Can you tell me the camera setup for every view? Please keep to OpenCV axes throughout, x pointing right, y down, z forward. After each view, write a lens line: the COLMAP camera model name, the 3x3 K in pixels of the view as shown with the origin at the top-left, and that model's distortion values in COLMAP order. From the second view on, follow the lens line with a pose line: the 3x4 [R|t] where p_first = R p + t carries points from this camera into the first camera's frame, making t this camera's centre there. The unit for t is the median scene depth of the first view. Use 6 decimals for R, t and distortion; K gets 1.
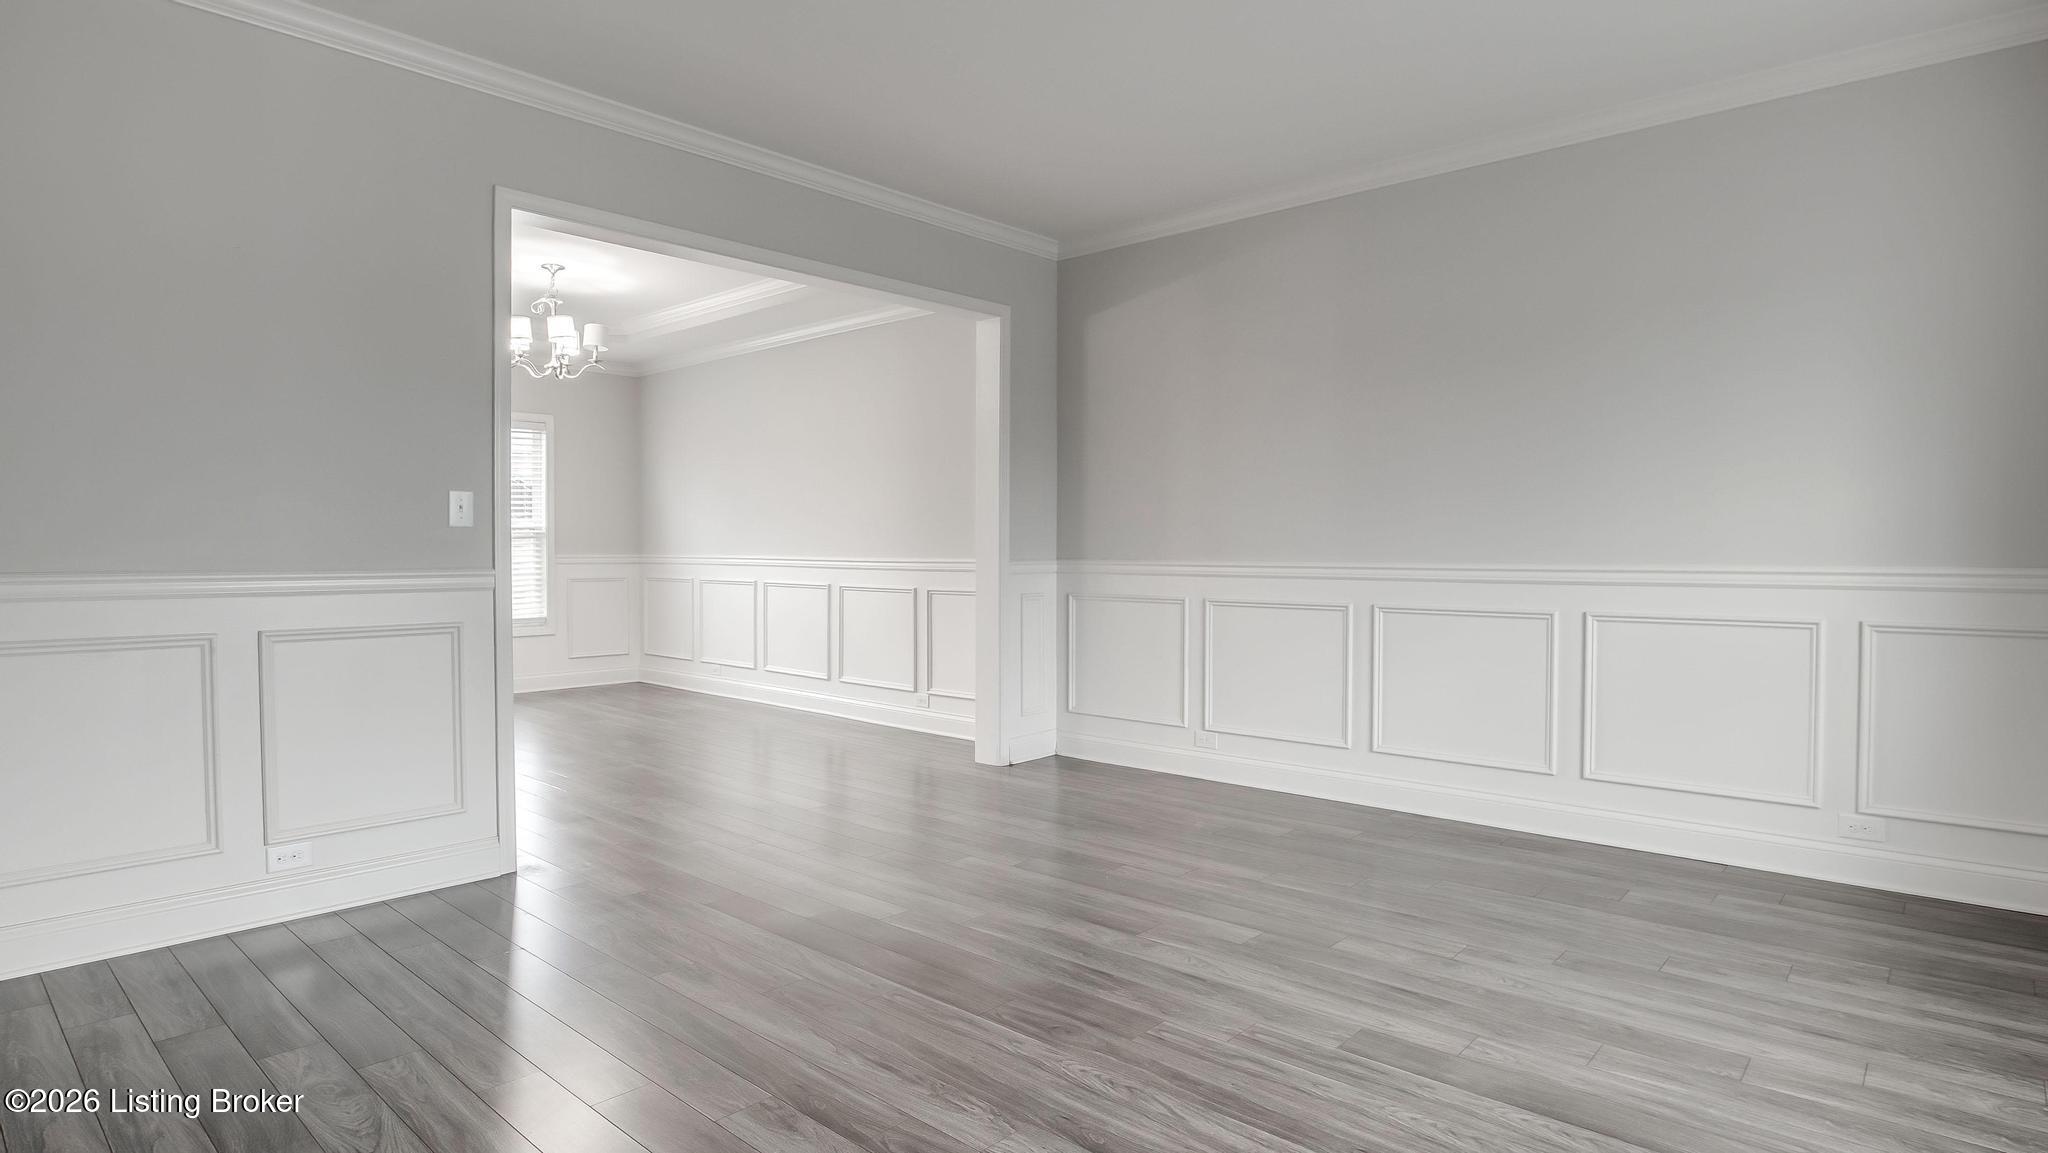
lens RADIAL K [[1055.6, 0, 1024.0], [0, 1055.6, 576.5], [0, 0, 1]] dist [-0.032059, 0.000933]
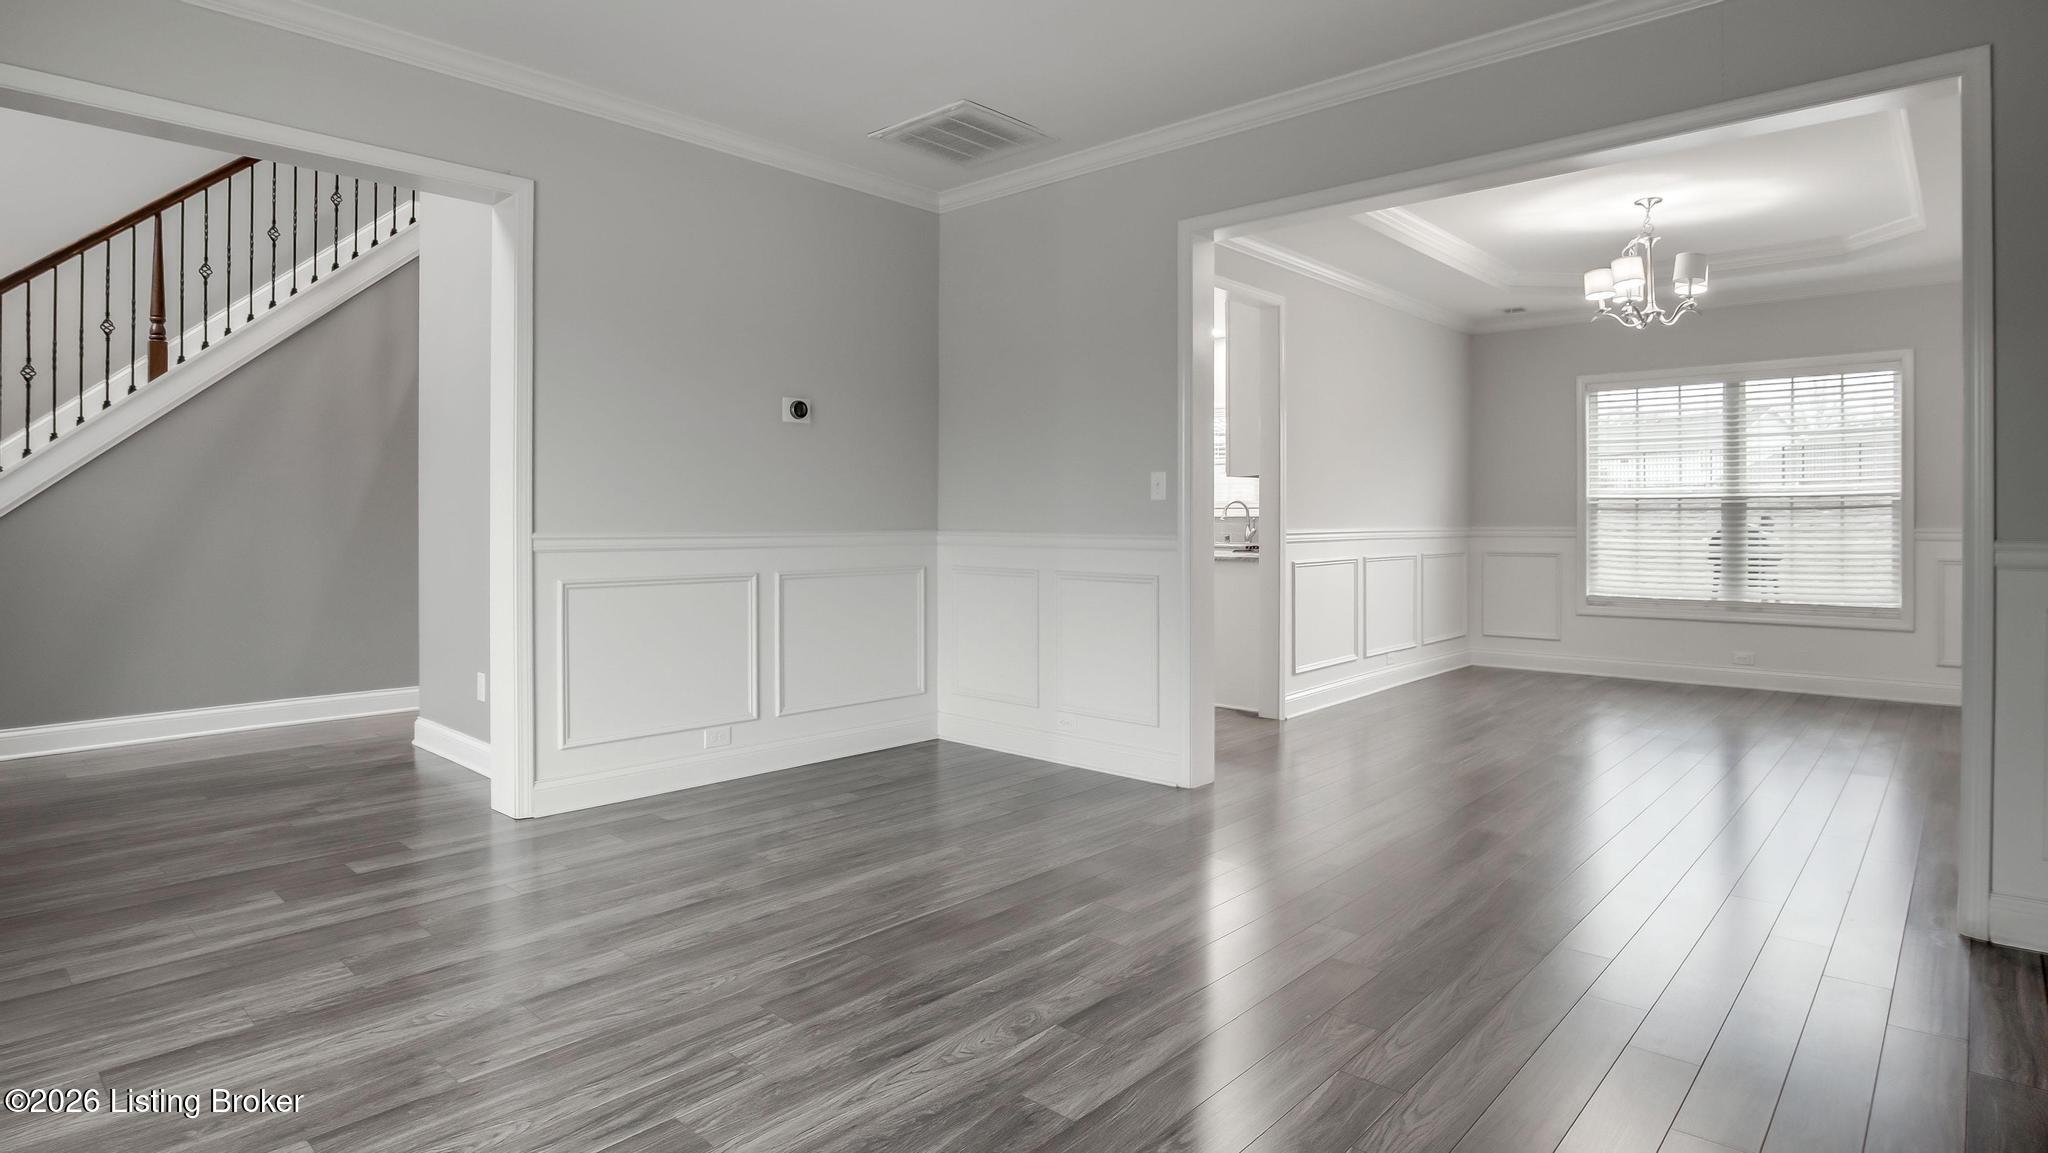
lens RADIAL K [[1071.3, 0, 1049.8], [0, 1071.3, 508.5], [0, 0, 1]] dist [-0.034811, 0.001304]
pose [[0.012478, -0.013519, -0.999831, 1.011575], [-0.028038, 0.999511, -0.013864, -0.021480], [0.999529, 0.028206, 0.012093, 1.130235]]
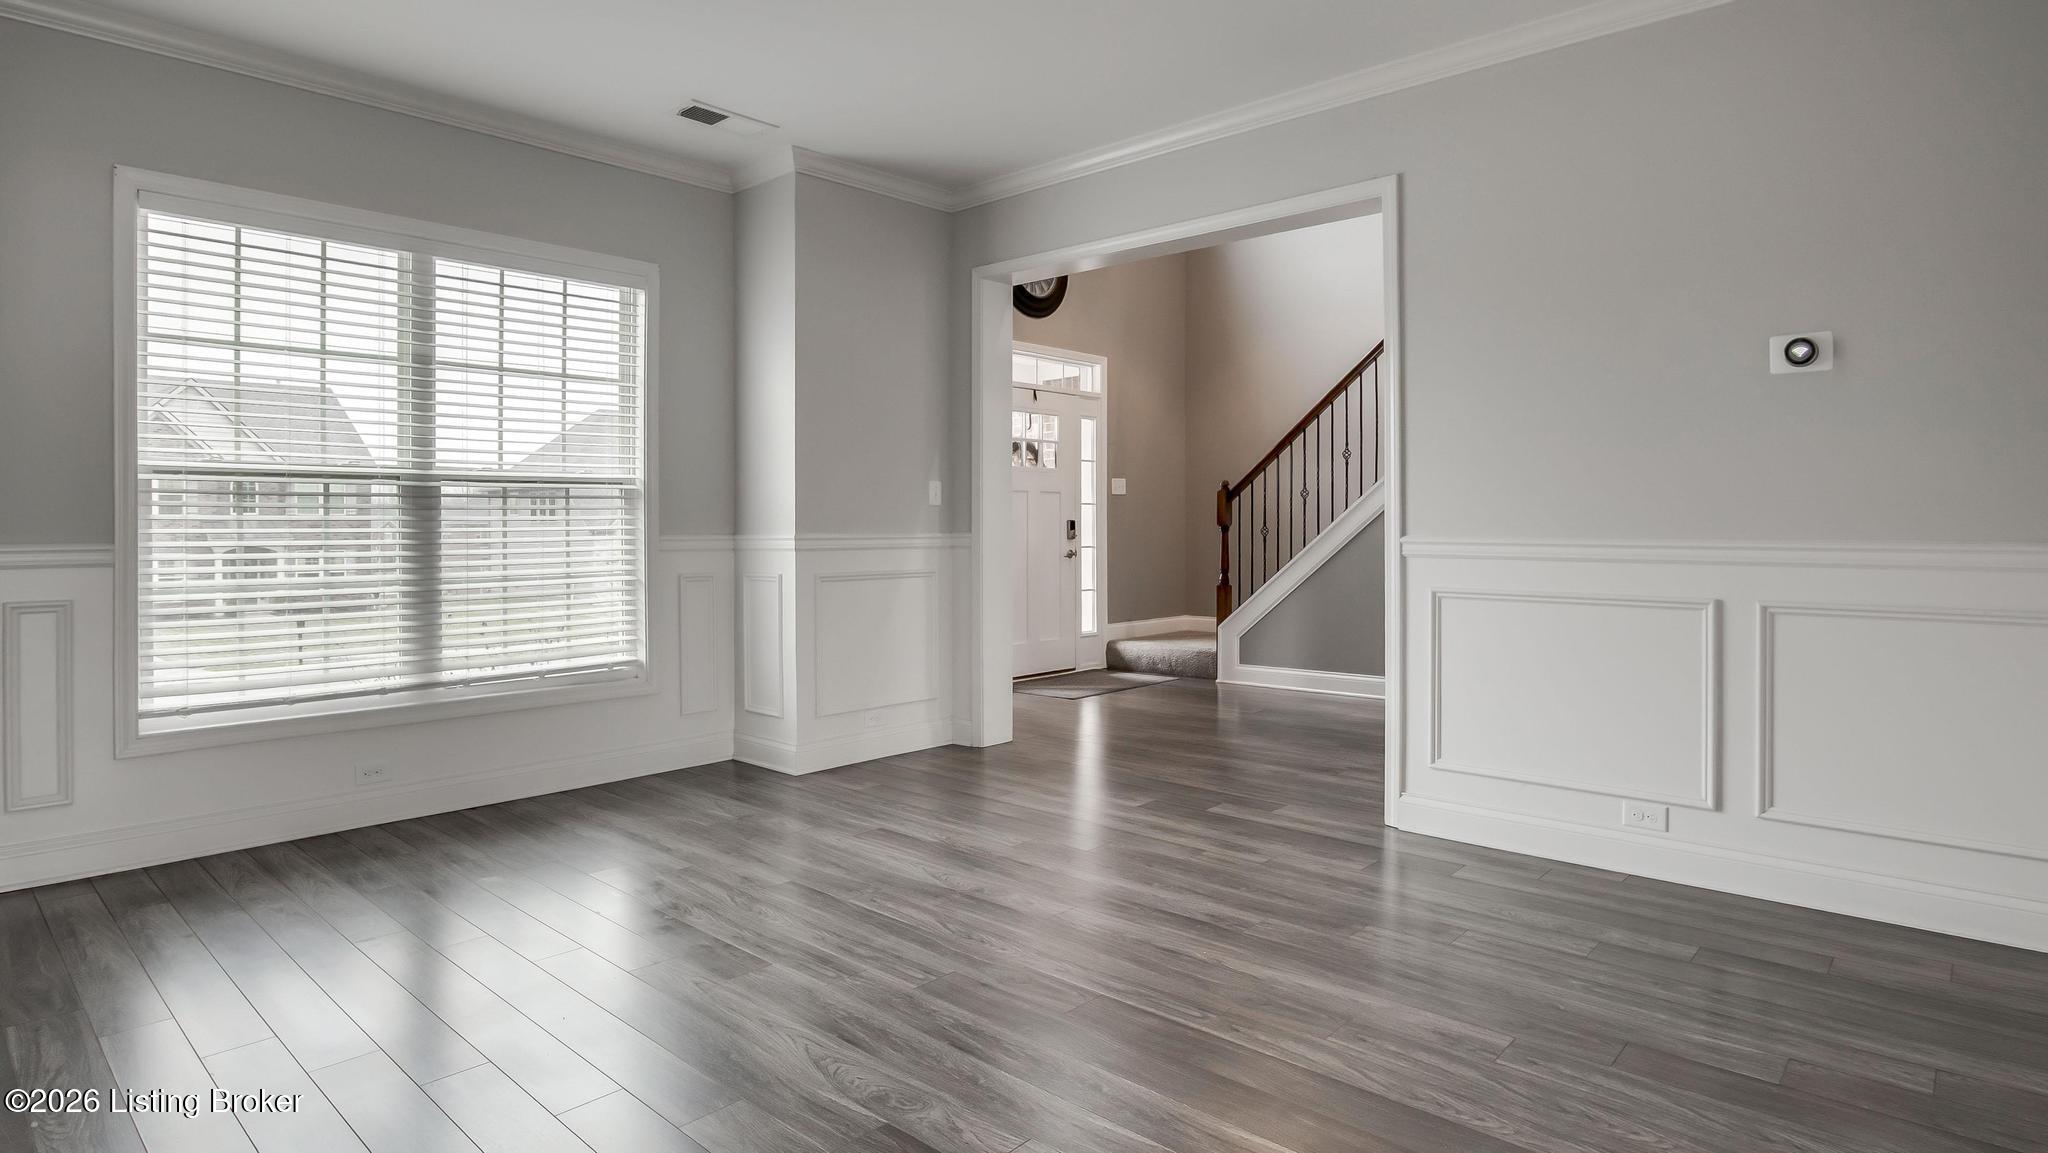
lens RADIAL K [[1095.1, 0, 1028.1], [0, 1095.1, 508.5], [0, 0, 1]] dist [-0.035292, 0.000123]
pose [[-0.999992, -0.003993, -0.000653, 0.026611], [-0.004003, 0.999856, 0.016493, -0.048332], [0.000587, 0.016495, -0.999864, 1.910328]]
